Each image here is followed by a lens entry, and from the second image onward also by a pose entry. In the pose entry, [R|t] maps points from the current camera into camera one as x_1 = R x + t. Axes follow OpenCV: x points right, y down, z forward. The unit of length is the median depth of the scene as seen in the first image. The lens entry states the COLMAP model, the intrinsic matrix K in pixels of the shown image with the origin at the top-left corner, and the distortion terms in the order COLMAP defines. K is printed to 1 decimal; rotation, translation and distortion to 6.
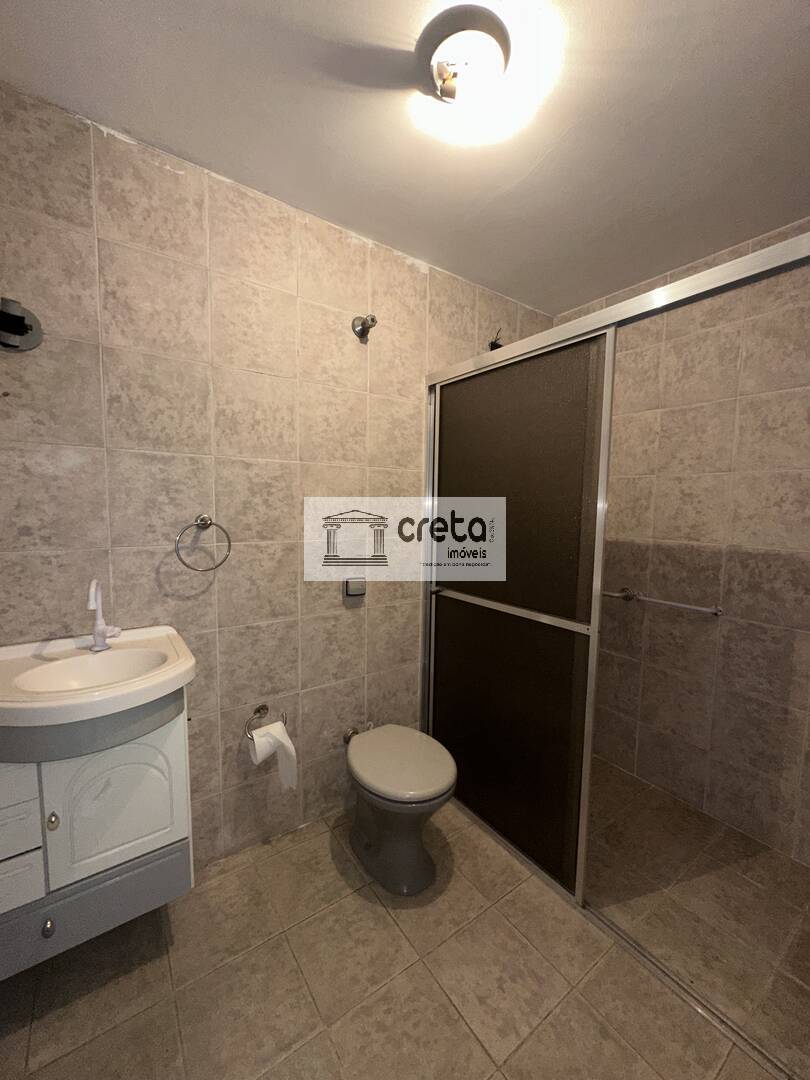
lens RADIAL K [[429.4, 0, 407.7], [0, 429.4, 541.2], [0, 0, 1]] dist [-0.003247, 0.000872]
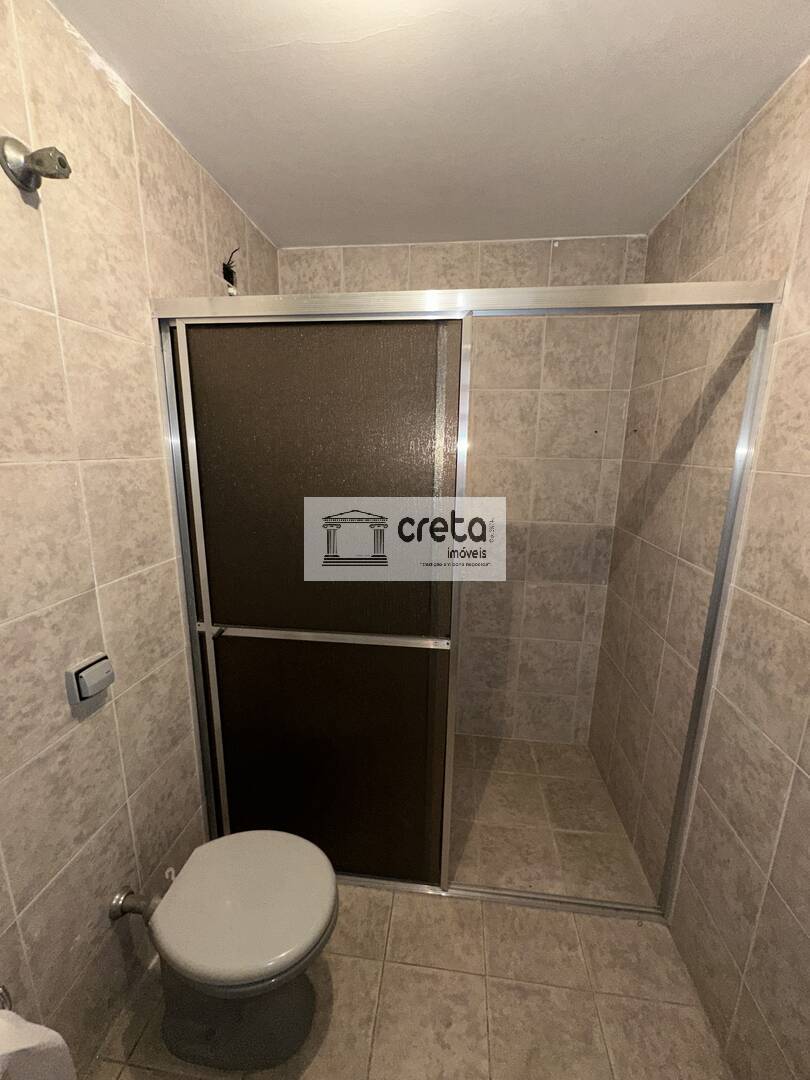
lens RADIAL K [[429.4, 0, 403.5], [0, 429.4, 539.8], [0, 0, 1]] dist [-0.003247, 0.000872]
pose [[0.674780, -0.164450, 0.719464, -0.216184], [0.061487, 0.983996, 0.167246, -0.137952], [-0.735453, -0.068617, 0.674092, 0.324115]]
